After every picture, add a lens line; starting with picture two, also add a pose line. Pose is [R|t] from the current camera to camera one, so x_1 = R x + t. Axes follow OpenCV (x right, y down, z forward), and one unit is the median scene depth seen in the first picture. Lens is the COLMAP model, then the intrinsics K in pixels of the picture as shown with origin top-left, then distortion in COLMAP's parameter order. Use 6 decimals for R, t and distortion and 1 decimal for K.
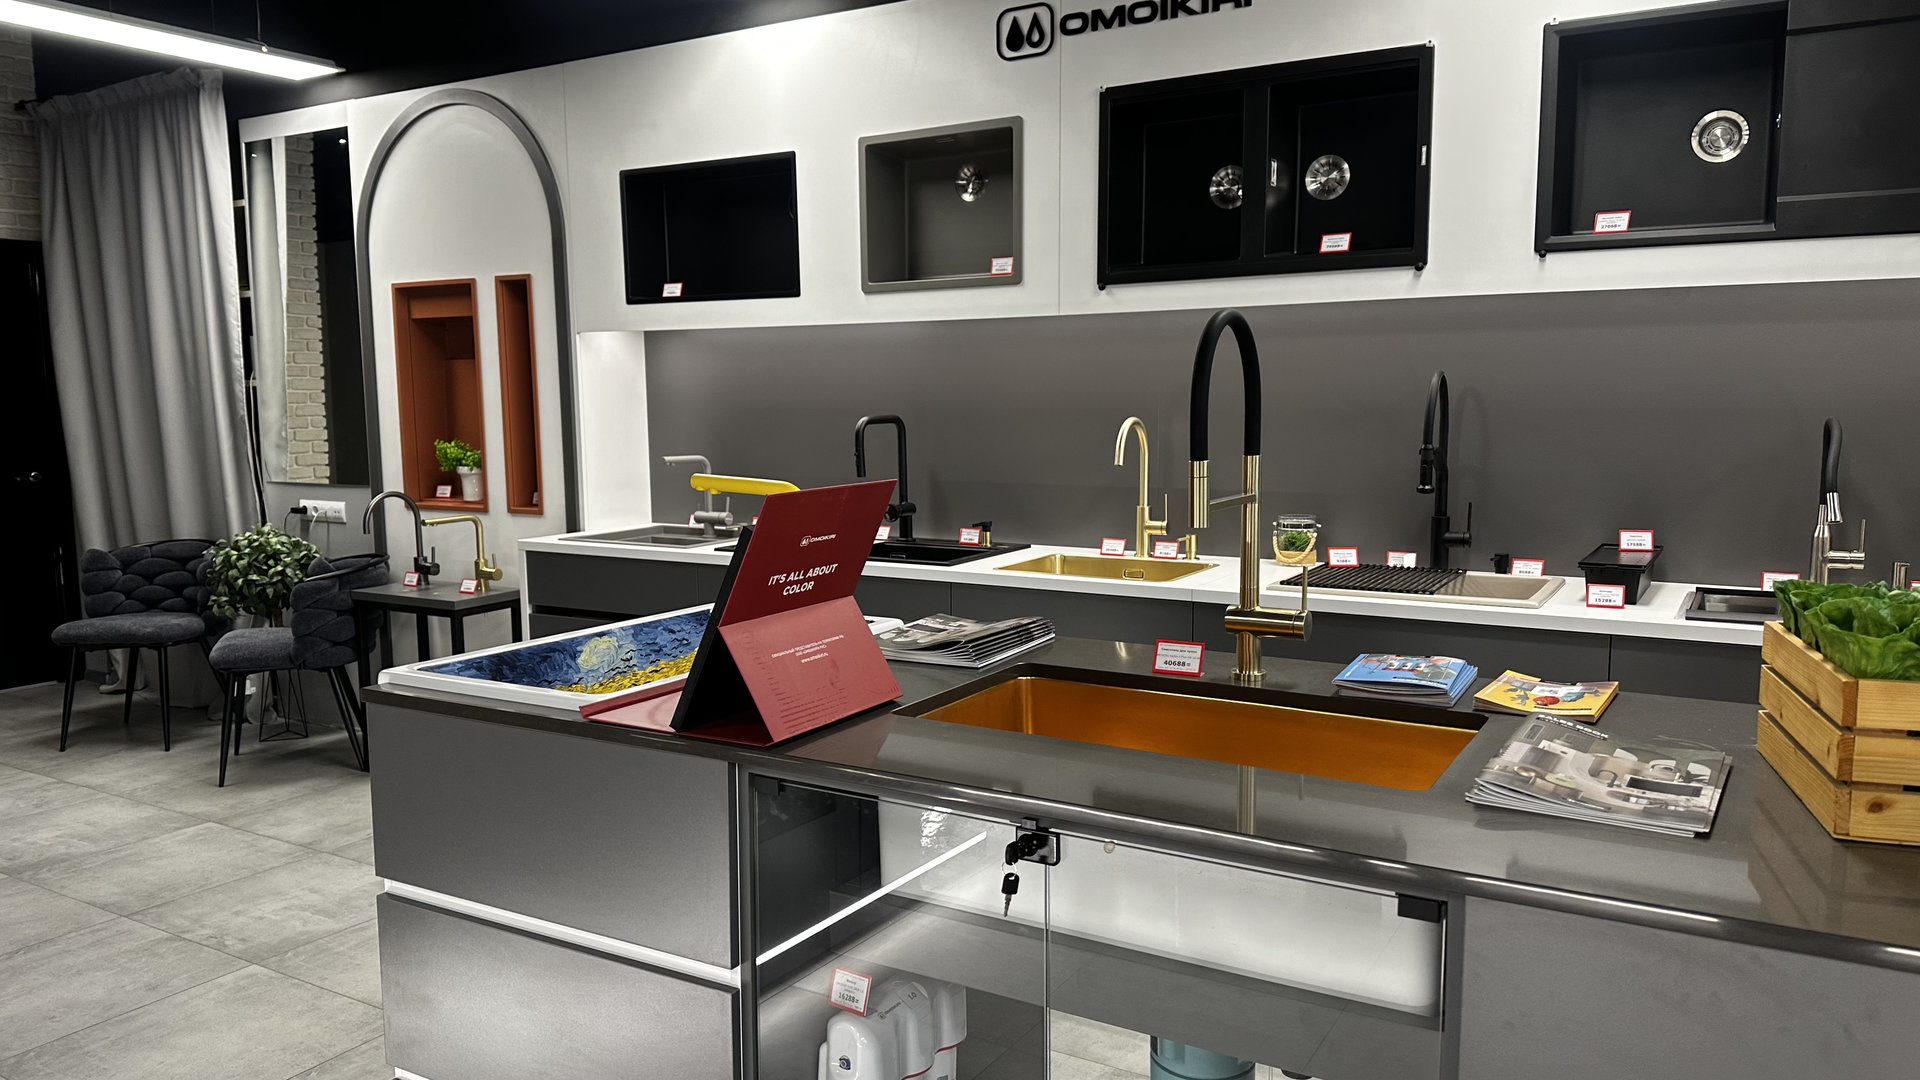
lens RADIAL K [[1347.9, 0, 949.7], [0, 1347.9, 560.3], [0, 0, 1]] dist [0.101104, -0.153656]
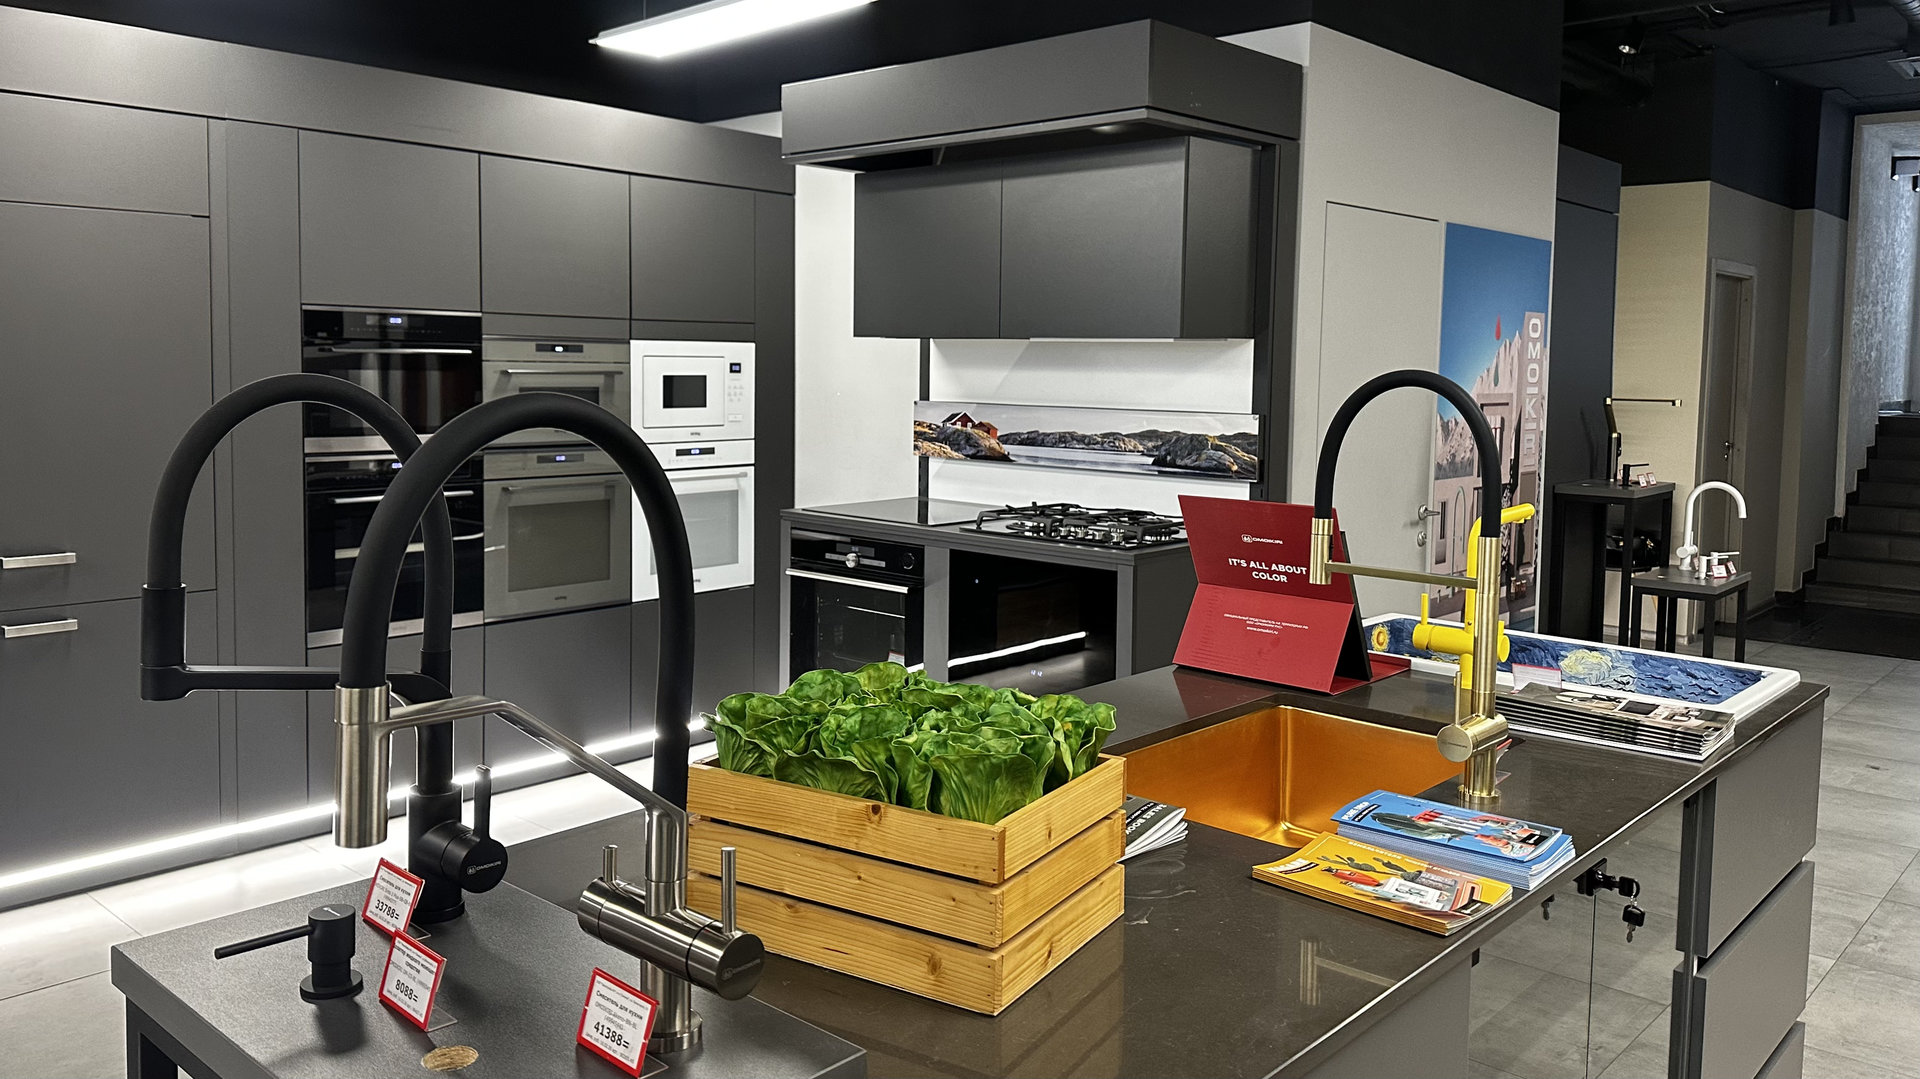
lens RADIAL K [[1428.6, 0, 892.6], [0, 1428.6, 460.0], [0, 0, 1]] dist [0.132466, -0.251639]
pose [[-0.222968, 0.073647, -0.972040, 0.638776], [-0.134615, 0.985263, 0.105527, -0.091562], [0.965486, 0.154380, -0.209768, 0.441588]]
